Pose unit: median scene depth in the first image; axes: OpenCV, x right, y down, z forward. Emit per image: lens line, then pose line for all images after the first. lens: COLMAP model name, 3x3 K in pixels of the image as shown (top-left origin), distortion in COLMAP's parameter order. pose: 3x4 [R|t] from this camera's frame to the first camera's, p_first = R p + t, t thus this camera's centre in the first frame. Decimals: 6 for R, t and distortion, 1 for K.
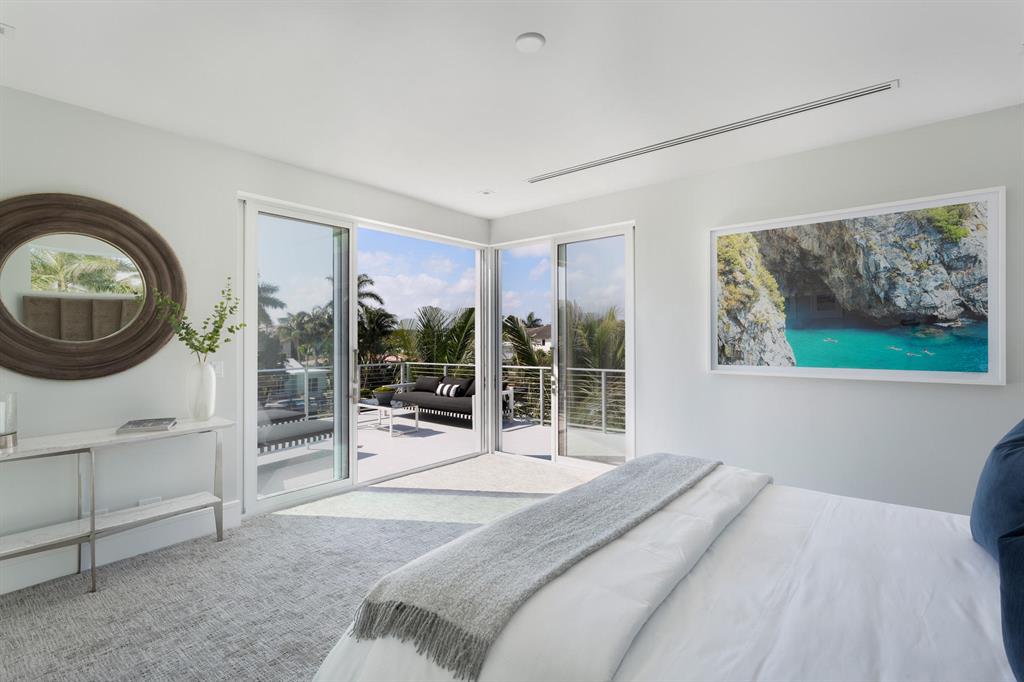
lens RADIAL K [[497.8, 0, 516.8], [0, 497.8, 336.4], [0, 0, 1]] dist [0.008472, 0.000767]
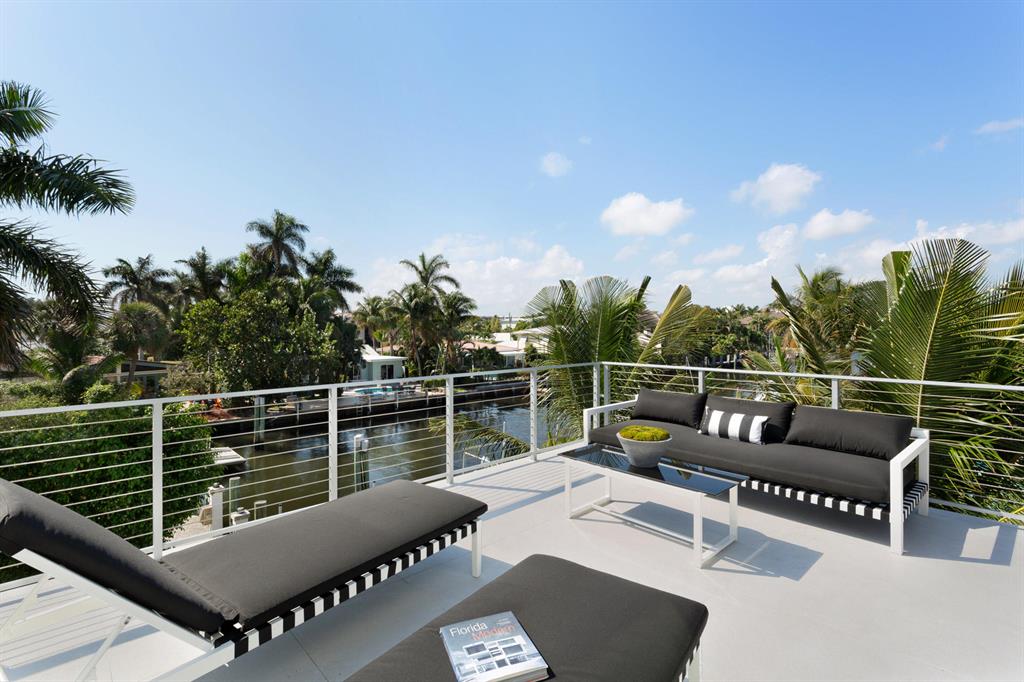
lens RADIAL K [[497.8, 0, 504.1], [0, 497.8, 332.0], [0, 0, 1]] dist [0.008472, 0.000767]
pose [[0.989717, 0.005698, -0.142928, -0.393801], [-0.003144, 0.999831, 0.018087, 0.009155], [0.143007, -0.017452, 0.989568, 0.645593]]
